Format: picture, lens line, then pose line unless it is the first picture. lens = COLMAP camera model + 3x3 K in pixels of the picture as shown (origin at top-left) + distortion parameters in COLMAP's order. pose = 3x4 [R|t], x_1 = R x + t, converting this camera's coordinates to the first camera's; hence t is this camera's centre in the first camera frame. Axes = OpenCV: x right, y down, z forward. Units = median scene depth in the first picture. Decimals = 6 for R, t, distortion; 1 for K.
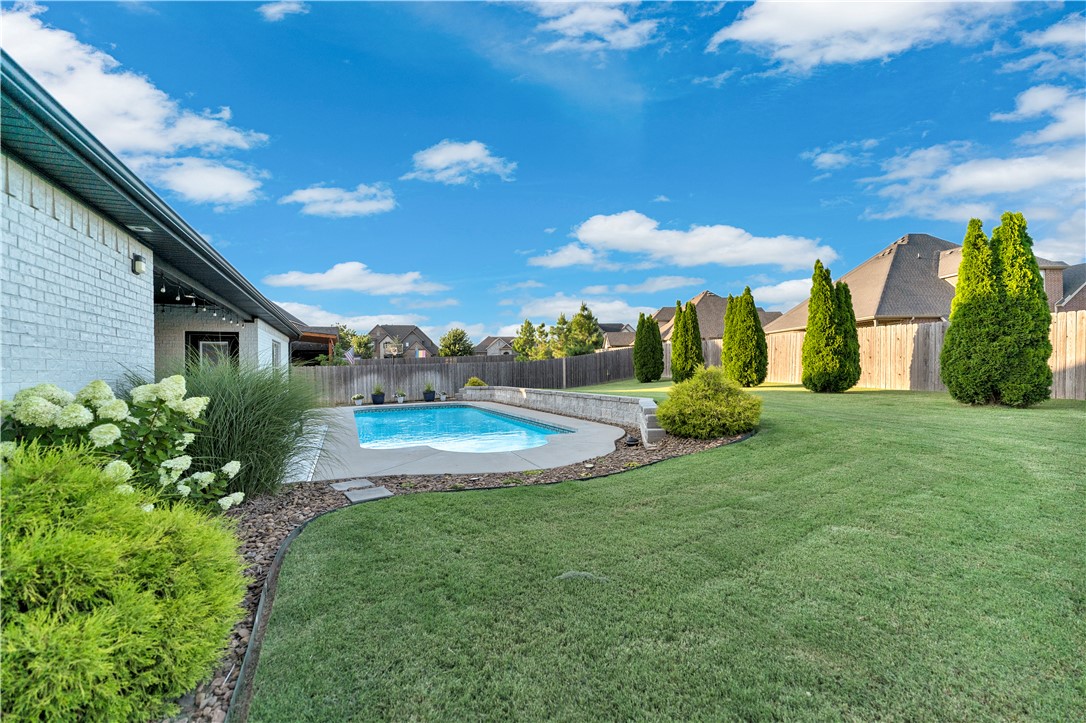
lens RADIAL K [[438.5, 0, 547.4], [0, 438.5, 370.6], [0, 0, 1]] dist [0.000189, 0.000014]
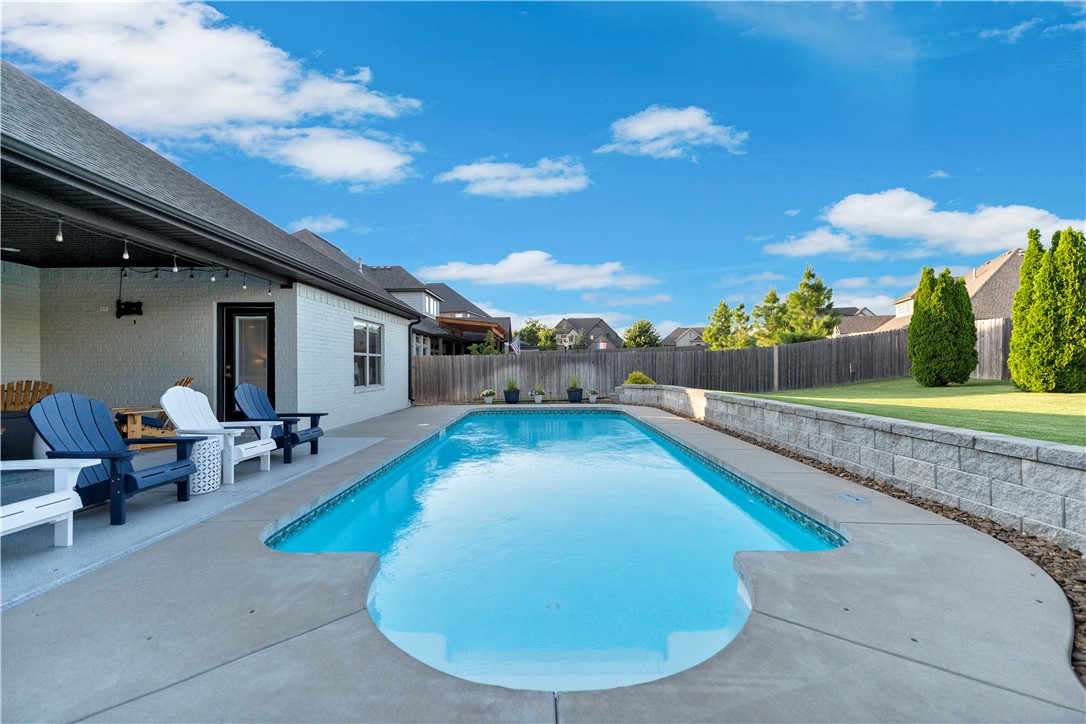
lens RADIAL K [[438.5, 0, 541.1], [0, 438.5, 364.6], [0, 0, 1]] dist [0.000189, 0.000014]
pose [[0.903206, 0.012674, -0.429019, 0.001807], [-0.013069, 0.999913, 0.002024, 0.004162], [0.429008, 0.003779, 0.903293, 0.279056]]
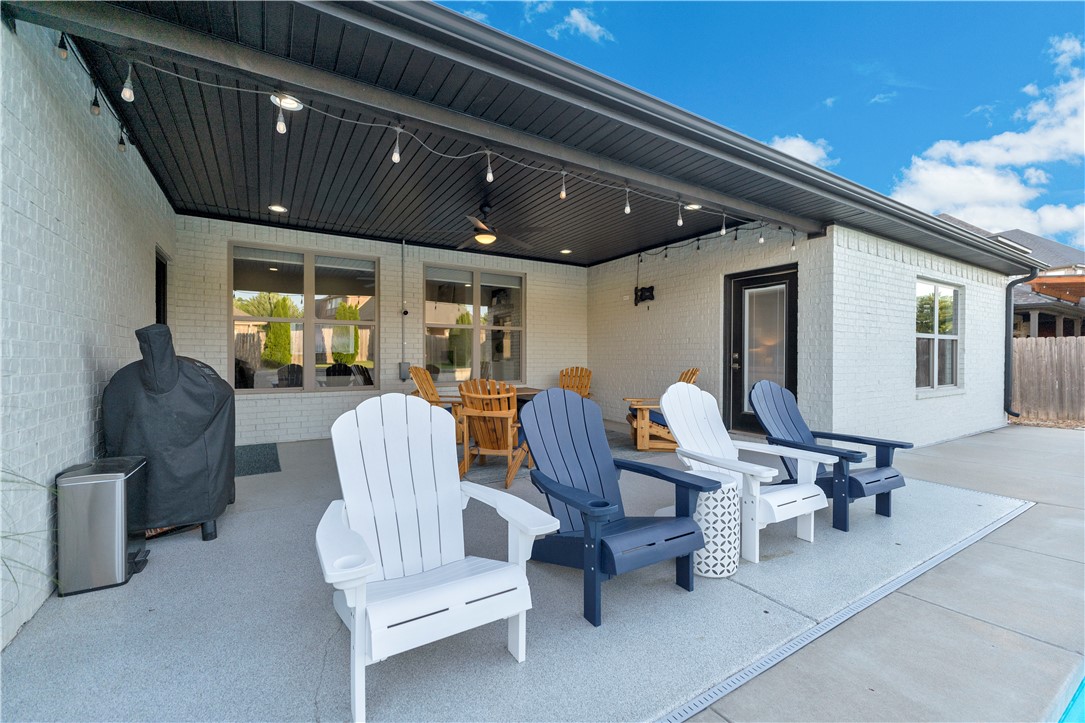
lens RADIAL K [[438.1, 0, 540.8], [0, 438.1, 360.0], [0, 0, 1]] dist [0.000189, 0.000014]
pose [[0.111501, 0.027240, -0.993391, -0.124968], [-0.006136, 0.999624, 0.026722, 0.006412], [0.993745, 0.003116, 0.111626, 0.340901]]
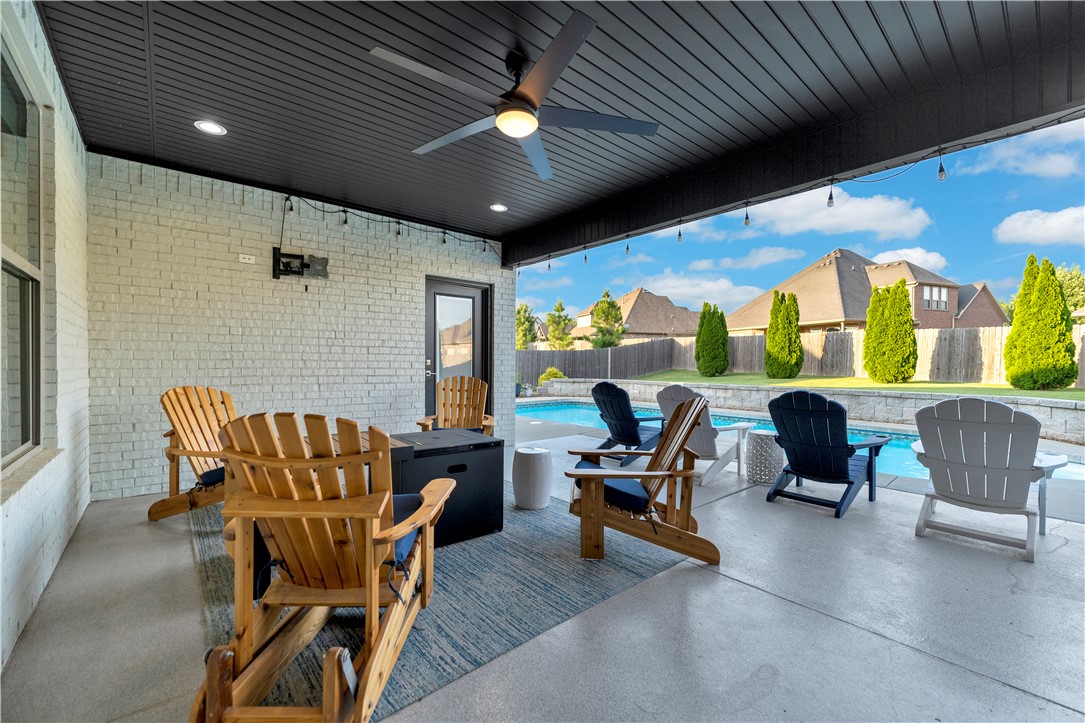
lens RADIAL K [[438.1, 0, 543.1], [0, 438.1, 363.7], [0, 0, 1]] dist [0.000189, 0.000014]
pose [[0.964527, 0.022496, 0.263023, -0.410695], [-0.022578, 0.999741, -0.002713, 0.010696], [-0.263016, -0.003322, 0.964786, 0.212739]]
